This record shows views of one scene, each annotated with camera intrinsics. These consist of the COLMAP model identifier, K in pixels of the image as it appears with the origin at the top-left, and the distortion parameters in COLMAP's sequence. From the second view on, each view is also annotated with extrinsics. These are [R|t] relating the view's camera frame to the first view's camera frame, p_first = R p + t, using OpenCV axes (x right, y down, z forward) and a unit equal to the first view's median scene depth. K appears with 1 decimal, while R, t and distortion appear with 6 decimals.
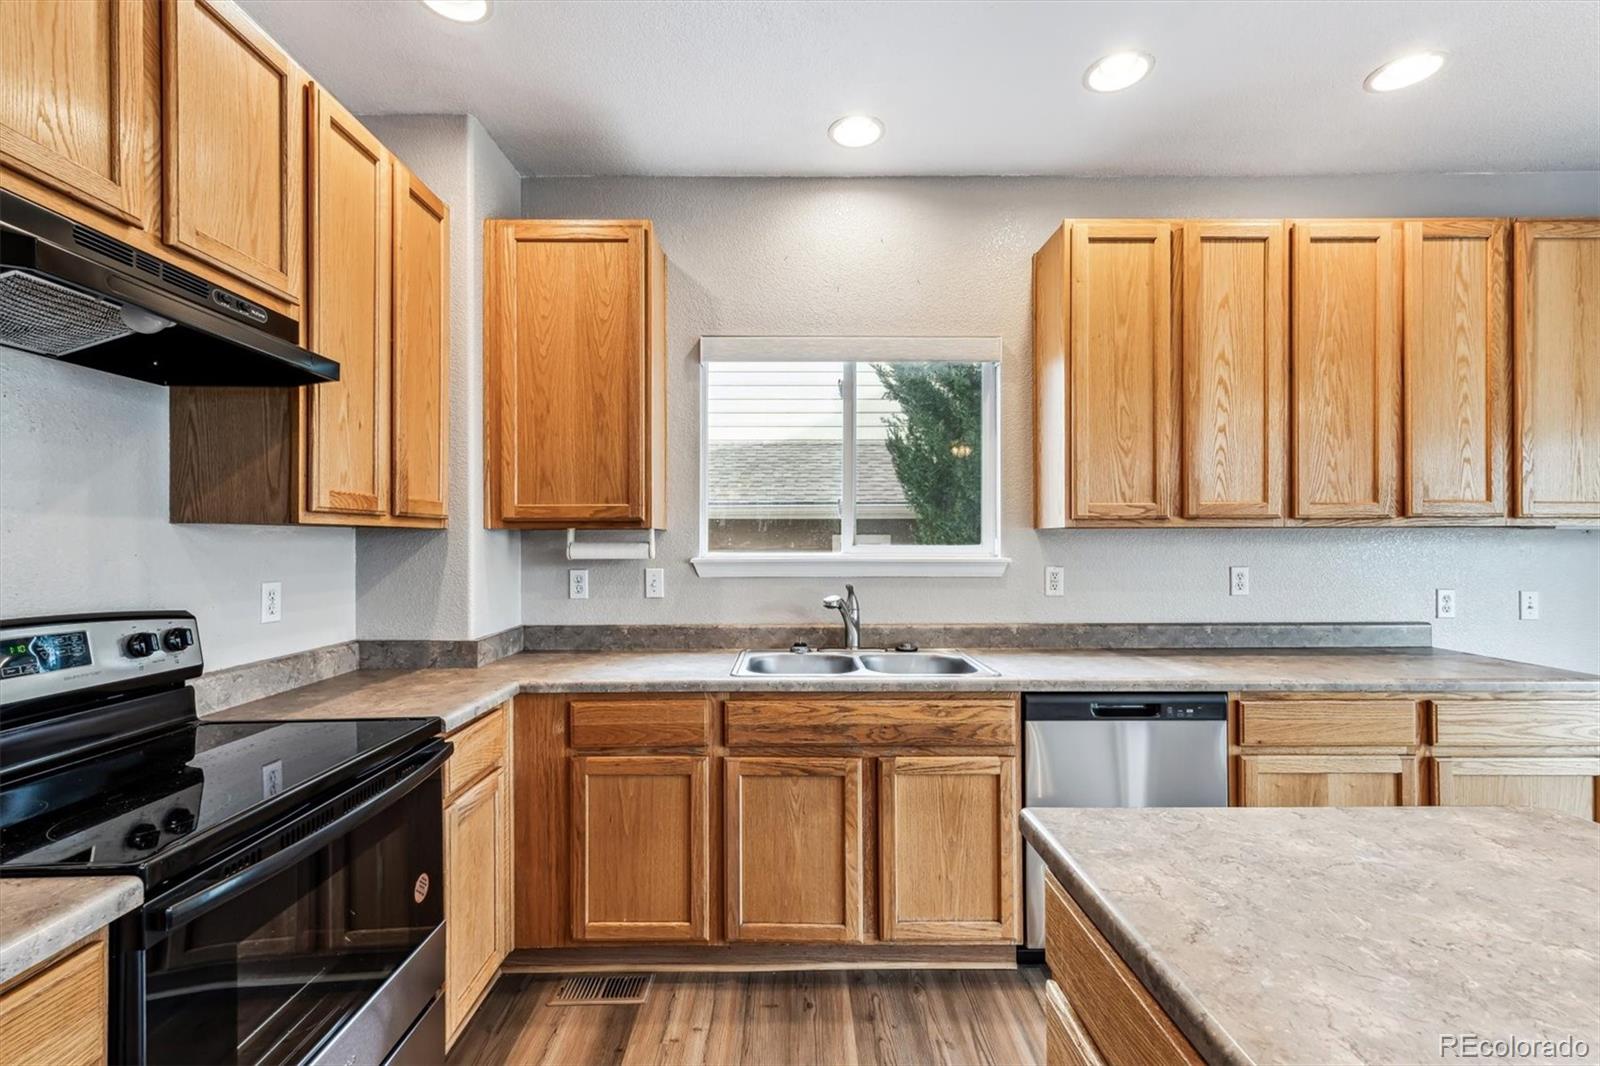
lens RADIAL K [[703.9, 0, 792.8], [0, 703.9, 539.1], [0, 0, 1]] dist [0.007460, 0.000263]
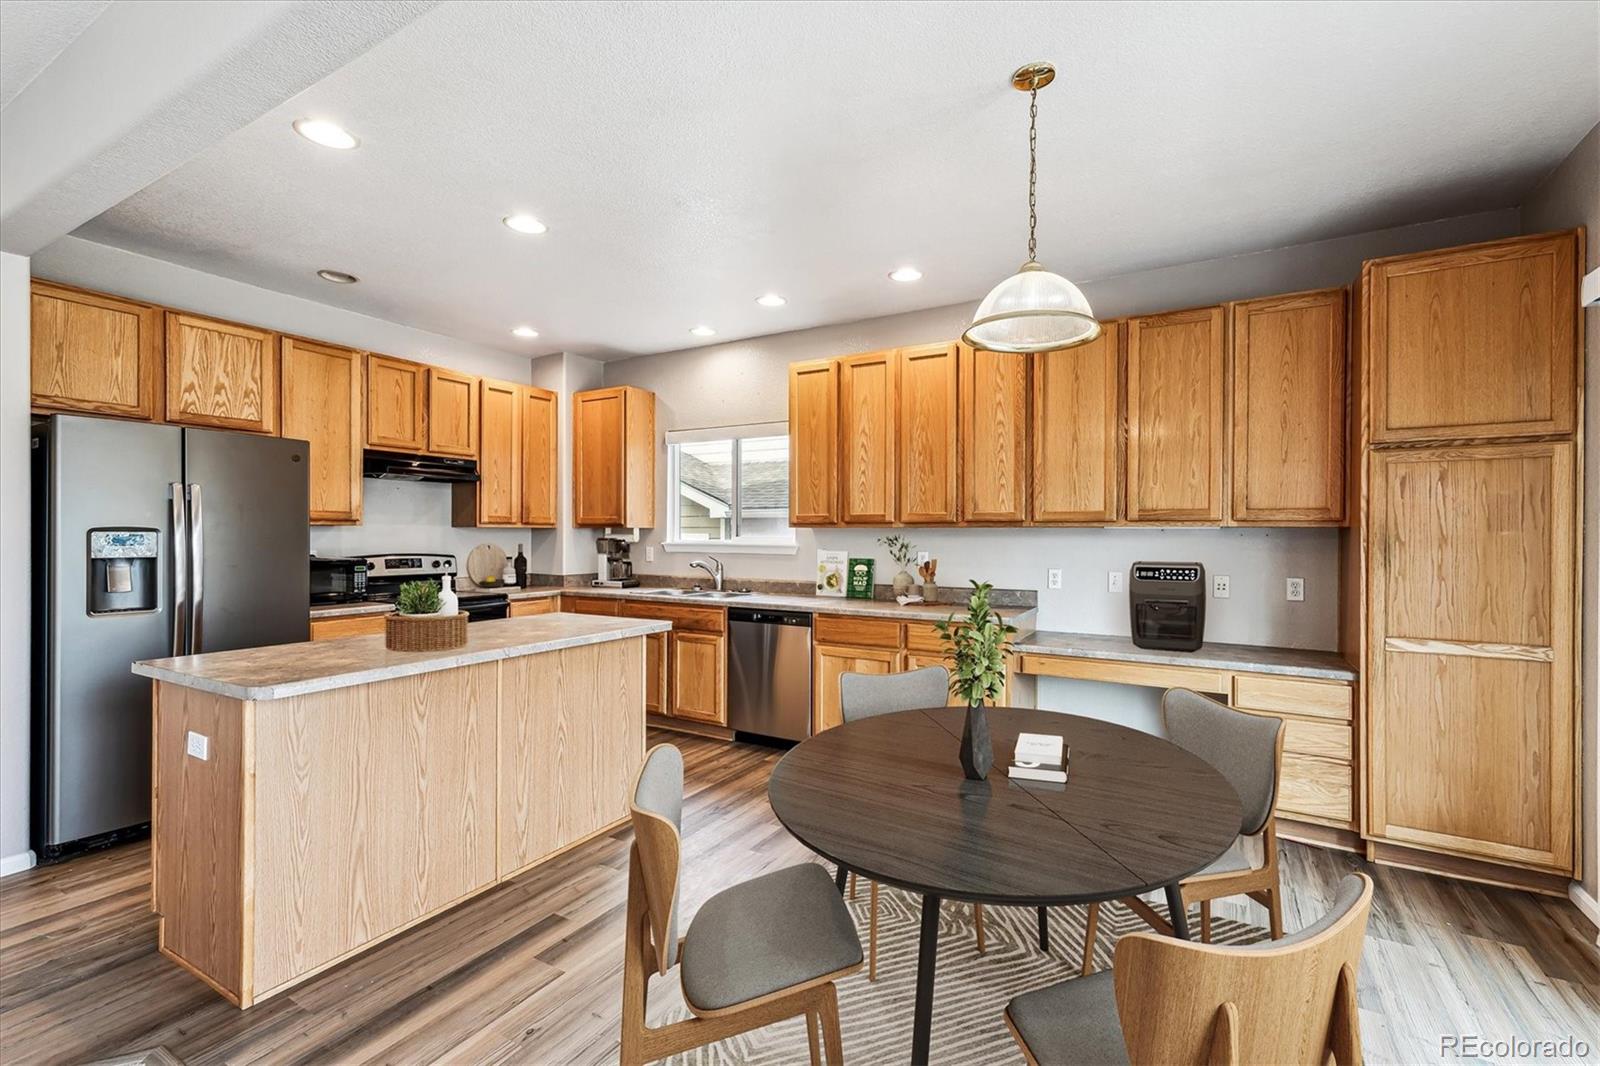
lens RADIAL K [[699.1, 0, 800.0], [0, 699.1, 533.0], [0, 0, 1]] dist [0.003020, 0.000805]
pose [[0.859461, 0.005249, -0.511174, 1.380636], [-0.004604, 0.999986, 0.002527, -0.006920], [0.511180, 0.000182, 0.859474, -0.592010]]
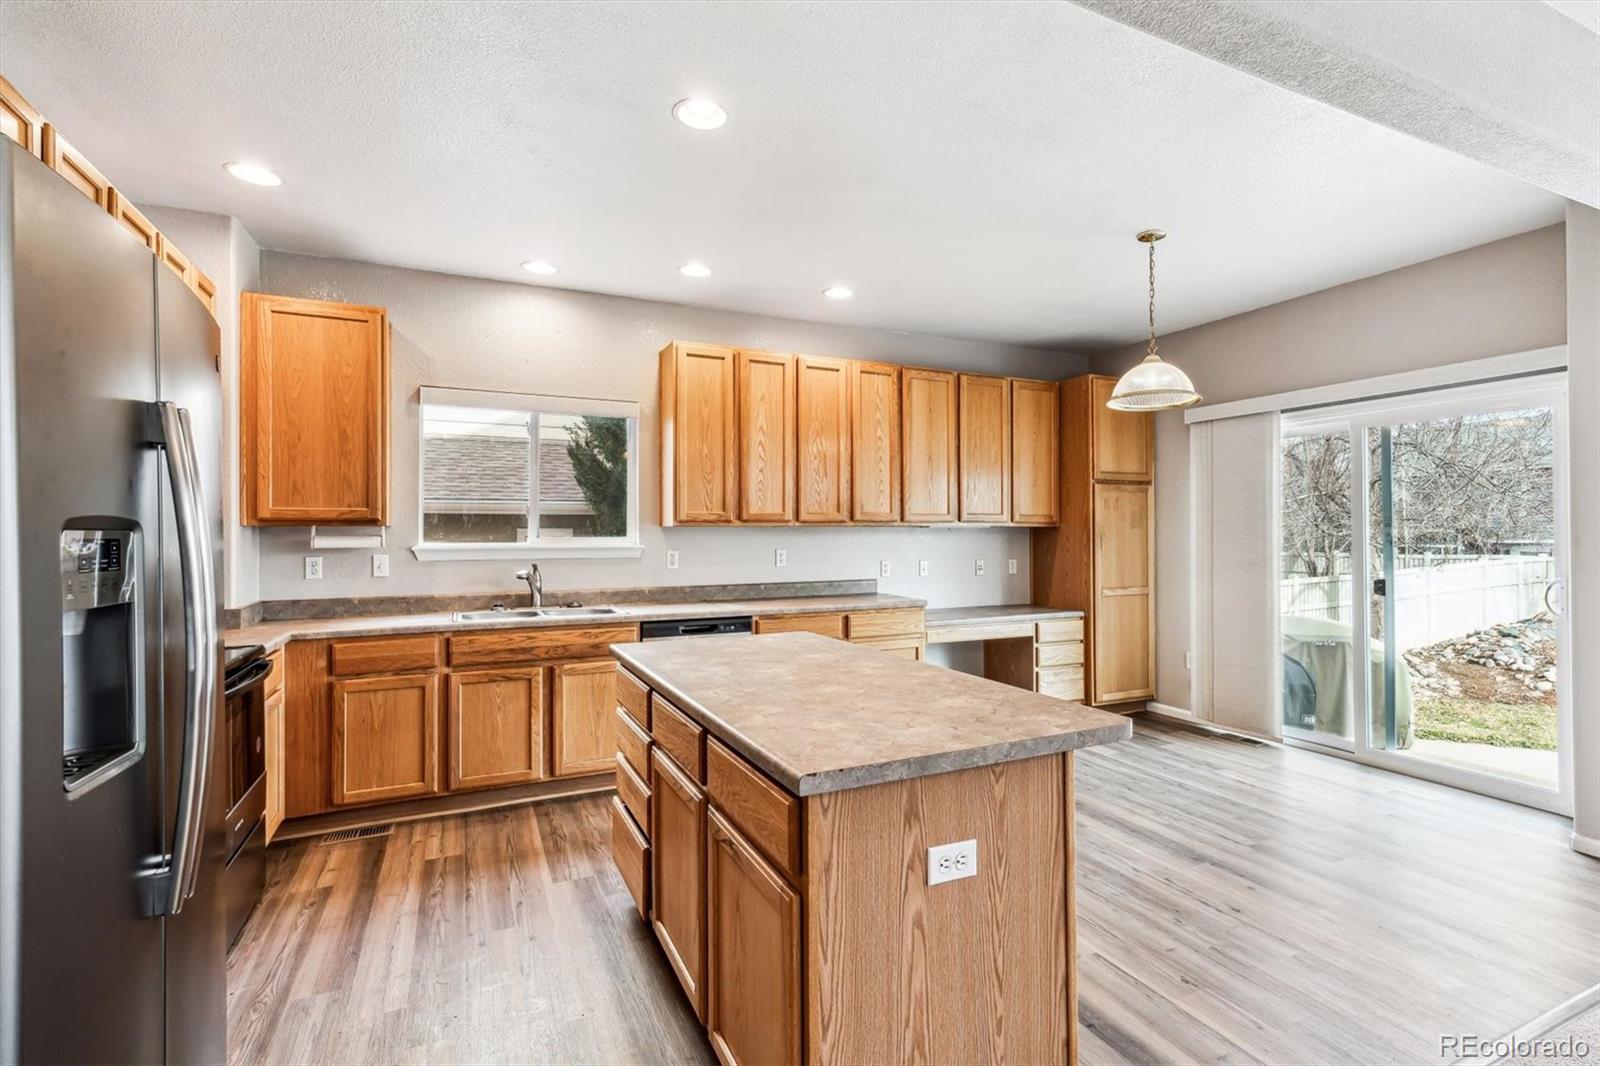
lens RADIAL K [[742.5, 0, 804.7], [0, 742.5, 528.2], [0, 0, 1]] dist [0.010741, 0.000174]
pose [[0.908661, 0.002450, 0.417527, -0.061302], [-0.000478, 0.999988, -0.004827, -0.003220], [-0.417534, 0.004187, 0.908652, -0.720729]]
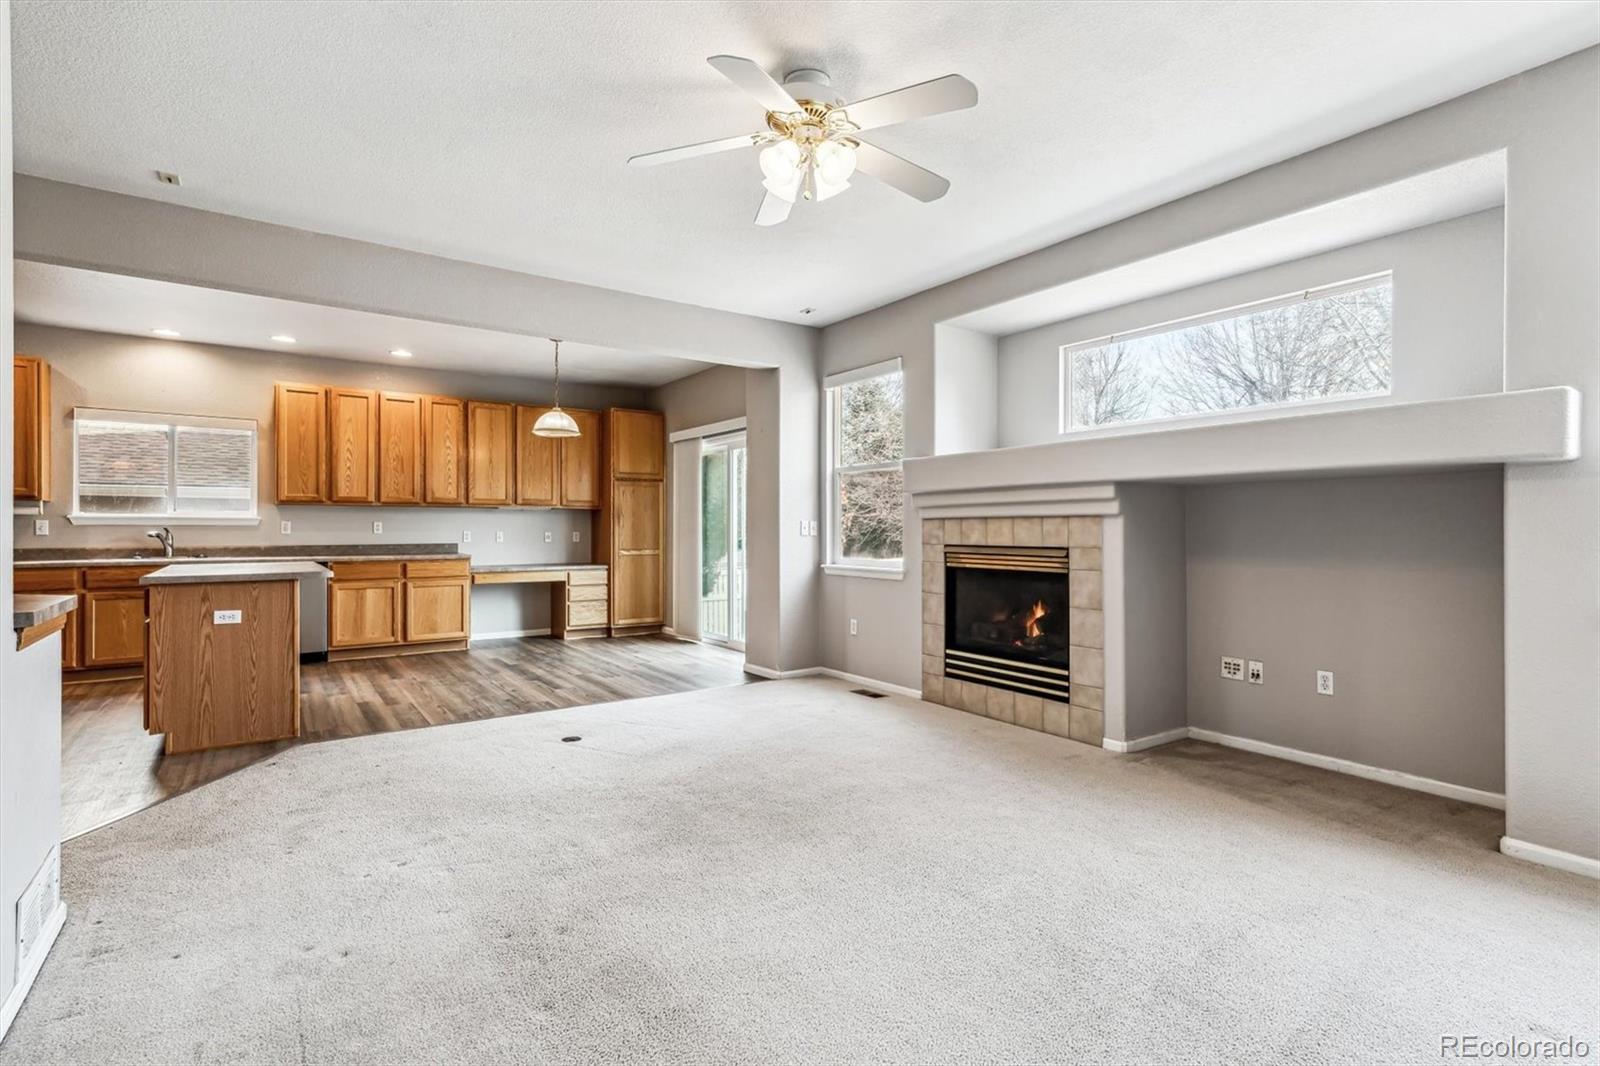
lens RADIAL K [[758.1, 0, 809.9], [0, 758.1, 529.0], [0, 0, 1]] dist [0.002060, 0.000544]
pose [[0.811093, 0.003175, 0.584908, 0.353619], [-0.005597, 0.999982, 0.002334, 0.056289], [-0.584890, -0.005167, 0.811096, -2.308563]]
